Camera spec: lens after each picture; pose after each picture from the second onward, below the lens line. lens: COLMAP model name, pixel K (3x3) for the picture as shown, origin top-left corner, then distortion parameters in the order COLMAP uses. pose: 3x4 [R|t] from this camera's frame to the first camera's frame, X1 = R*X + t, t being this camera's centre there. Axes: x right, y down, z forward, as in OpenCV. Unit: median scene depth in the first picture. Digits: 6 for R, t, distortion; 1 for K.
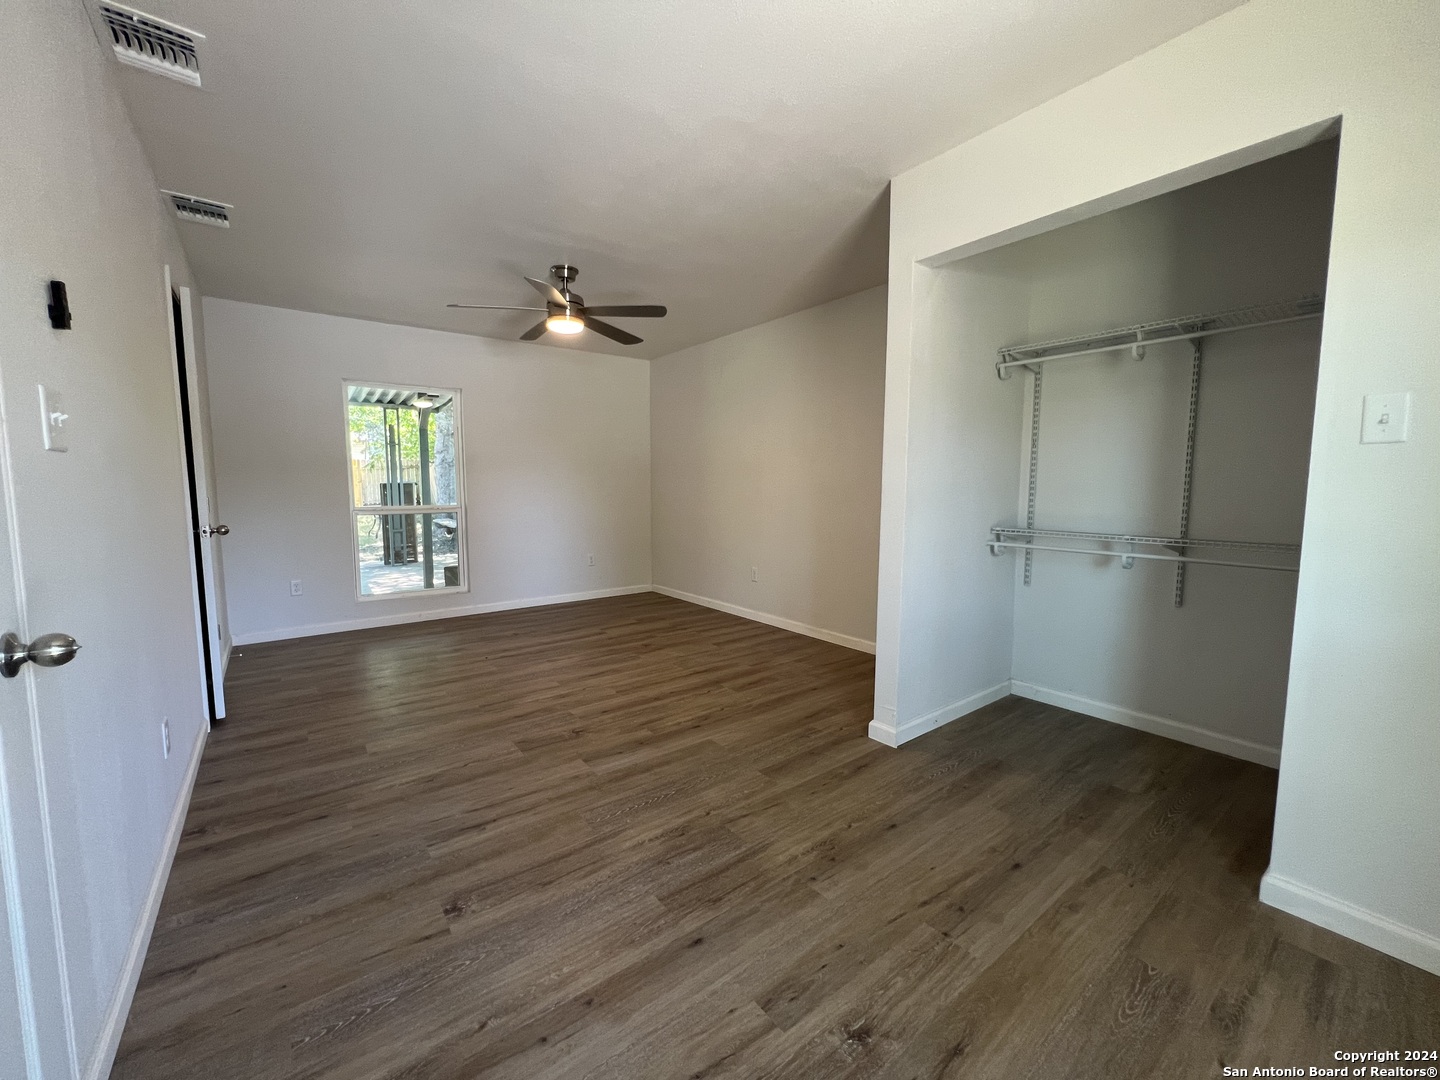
lens RADIAL K [[579.7, 0, 713.8], [0, 579.7, 527.7], [0, 0, 1]] dist [-0.003896, 0.001381]
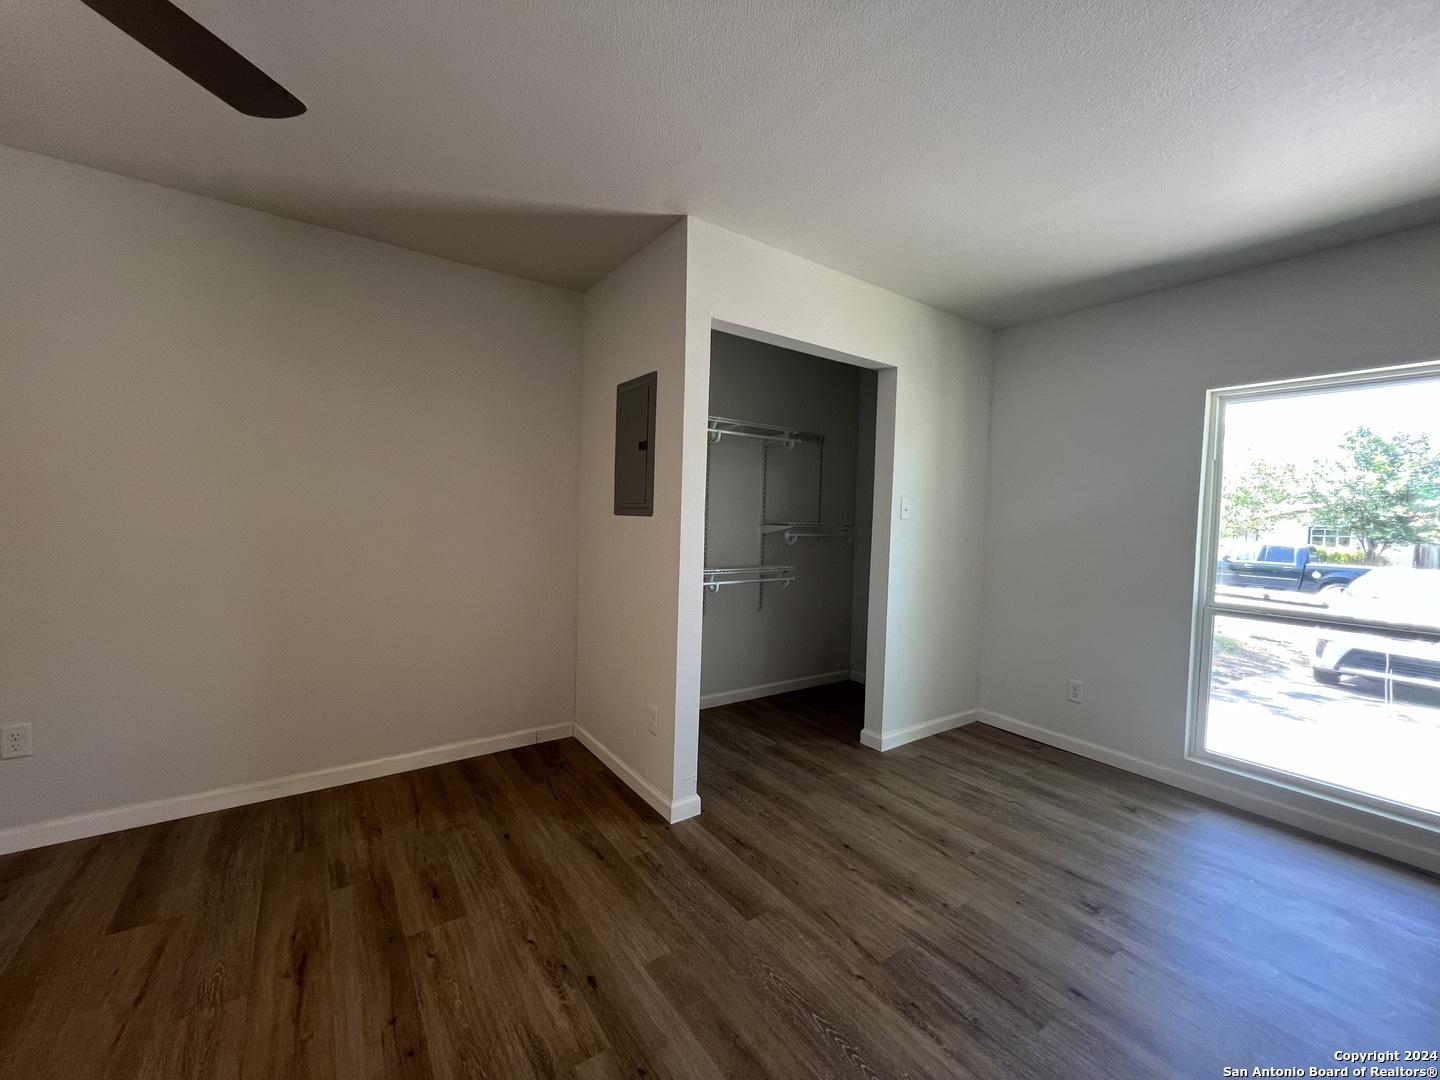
lens RADIAL K [[579.7, 0, 724.2], [0, 579.7, 526.8], [0, 0, 1]] dist [-0.003896, 0.001381]
pose [[0.025456, -0.020689, 0.999462, -0.675421], [0.048478, 0.998635, 0.019437, -0.115672], [-0.998500, 0.047957, 0.026424, 0.983944]]
